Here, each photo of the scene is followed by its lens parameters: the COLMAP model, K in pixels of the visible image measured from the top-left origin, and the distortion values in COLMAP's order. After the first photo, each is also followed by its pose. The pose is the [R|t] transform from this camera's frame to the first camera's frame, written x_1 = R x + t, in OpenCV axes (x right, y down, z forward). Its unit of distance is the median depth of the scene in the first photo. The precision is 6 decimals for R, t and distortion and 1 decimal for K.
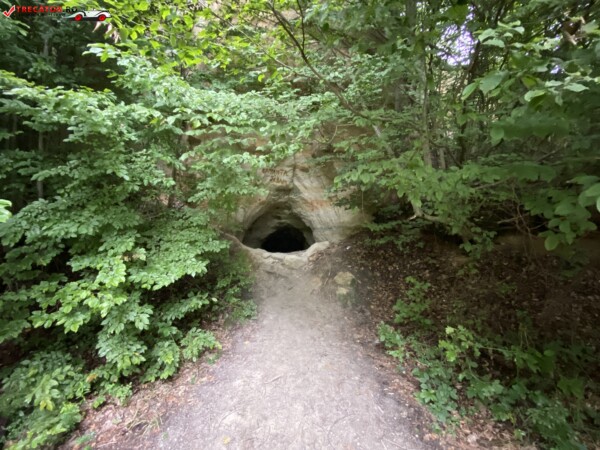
lens RADIAL K [[241.1, 0, 300.0], [0, 241.1, 225.0], [0, 0, 1]] dist [0.000928, -0.000097]
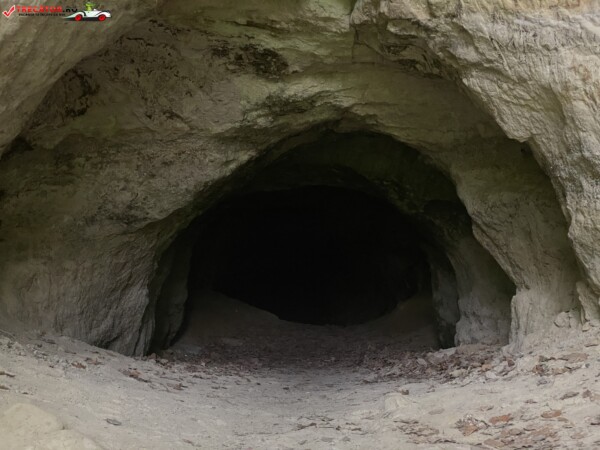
lens RADIAL K [[902.8, 0, 300.0], [0, 902.8, 225.0], [0, 0, 1]] dist [-0.019569, 0.054428]
pose [[0.996045, 0.004280, -0.088747, -0.028248], [0.009304, 0.988324, 0.152082, -0.017900], [0.088362, -0.152306, 0.984376, 0.514928]]
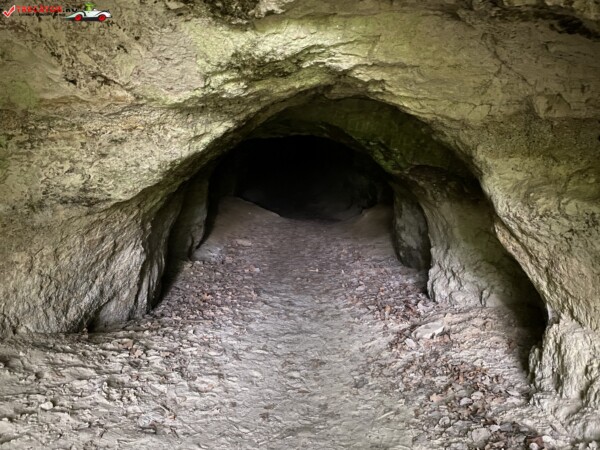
lens RADIAL K [[458.2, 0, 299.0], [0, 458.2, 222.4], [0, 0, 1]] dist [-0.033509, 0.055046]
pose [[0.996058, 0.028572, -0.083980, -0.048340], [0.002758, 0.936277, 0.351252, -0.013290], [0.088664, -0.350099, 0.932507, 0.820148]]
